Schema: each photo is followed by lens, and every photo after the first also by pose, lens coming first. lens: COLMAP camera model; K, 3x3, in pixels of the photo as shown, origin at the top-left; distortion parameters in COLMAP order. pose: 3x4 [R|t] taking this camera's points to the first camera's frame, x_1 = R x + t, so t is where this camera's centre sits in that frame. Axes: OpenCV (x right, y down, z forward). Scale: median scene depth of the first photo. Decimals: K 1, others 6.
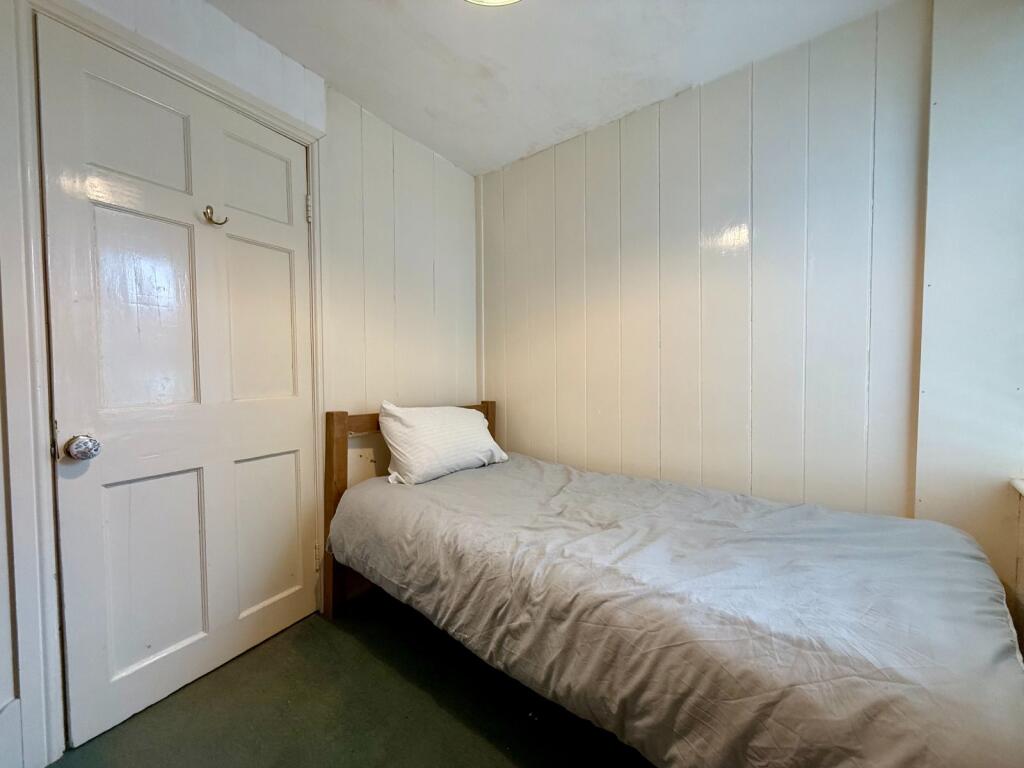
lens RADIAL K [[423.1, 0, 512.5], [0, 423.1, 381.2], [0, 0, 1]] dist [-0.000650, -0.000095]
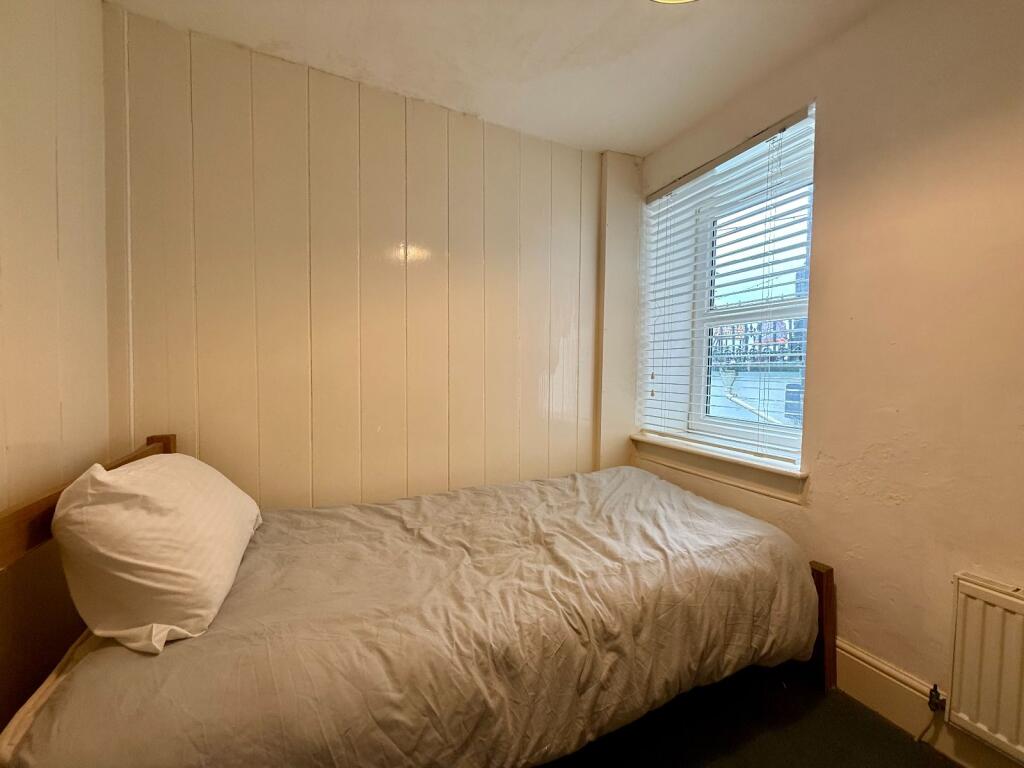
lens RADIAL K [[411.3, 0, 512.8], [0, 411.3, 385.4], [0, 0, 1]] dist [0.000233, -0.000120]
pose [[0.393177, -0.022306, 0.919192, -0.637849], [0.018330, 0.999697, 0.016419, -0.033450], [-0.919280, 0.010393, 0.393467, 0.628900]]
